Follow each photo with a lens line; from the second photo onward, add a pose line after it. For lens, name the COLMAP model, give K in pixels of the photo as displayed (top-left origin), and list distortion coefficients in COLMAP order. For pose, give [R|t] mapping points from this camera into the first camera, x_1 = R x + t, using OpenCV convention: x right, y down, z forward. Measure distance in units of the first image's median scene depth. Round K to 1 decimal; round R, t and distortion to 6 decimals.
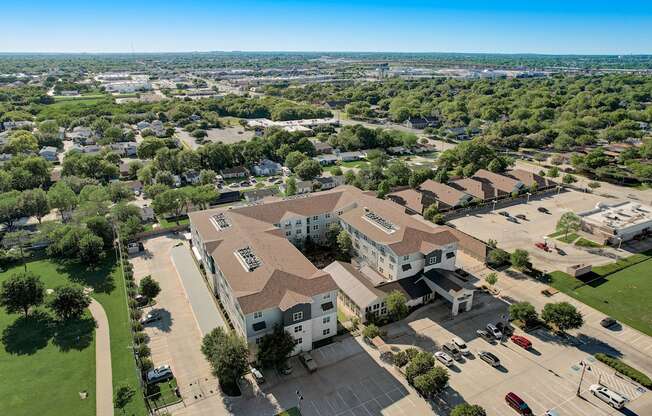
lens RADIAL K [[421.7, 0, 326.0], [0, 421.7, 208.0], [0, 0, 1]] dist [-0.072702, 0.060236]
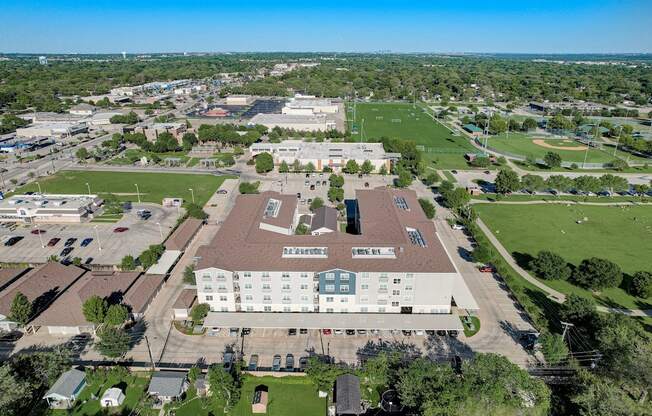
lens RADIAL K [[421.7, 0, 326.0], [0, 421.7, 208.0], [0, 0, 1]] dist [-0.072702, 0.060236]
pose [[-0.878441, -0.174560, 0.444826, -0.433436], [0.161739, 0.767330, 0.620520, -0.564275], [-0.449646, 0.617036, -0.645821, 1.497717]]
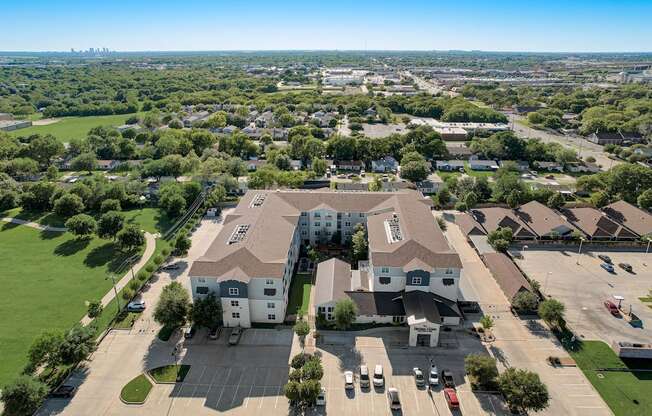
lens RADIAL K [[421.7, 0, 326.0], [0, 421.7, 208.0], [0, 0, 1]] dist [-0.072702, 0.060236]
pose [[0.865677, 0.174772, -0.469103, 0.389268], [-0.173641, 0.983731, 0.046070, -0.028165], [0.469523, 0.041573, 0.881941, 0.097642]]
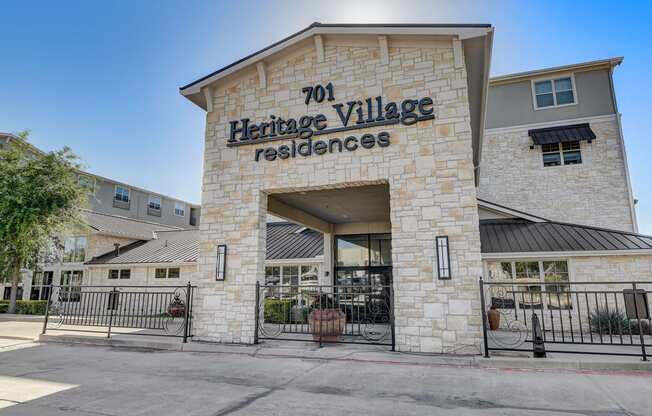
lens RADIAL K [[395.3, 0, 326.0], [0, 395.3, 208.0], [0, 0, 1]] dist [-0.004096, -0.002746]
pose [[0.681615, -0.143277, -0.717547, 0.293916], [-0.252745, 0.874181, -0.414642, 0.199348], [0.686674, 0.463983, 0.559641, 0.725826]]
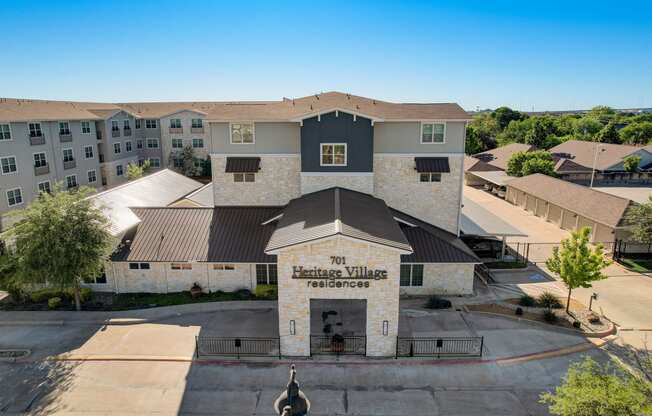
lens RADIAL K [[421.7, 0, 326.0], [0, 421.7, 208.0], [0, 0, 1]] dist [-0.072702, 0.060236]
pose [[0.880626, 0.105908, -0.461825, 0.314083], [-0.165313, 0.982126, -0.090000, 0.152308], [0.444039, 0.155602, 0.882393, 0.612650]]
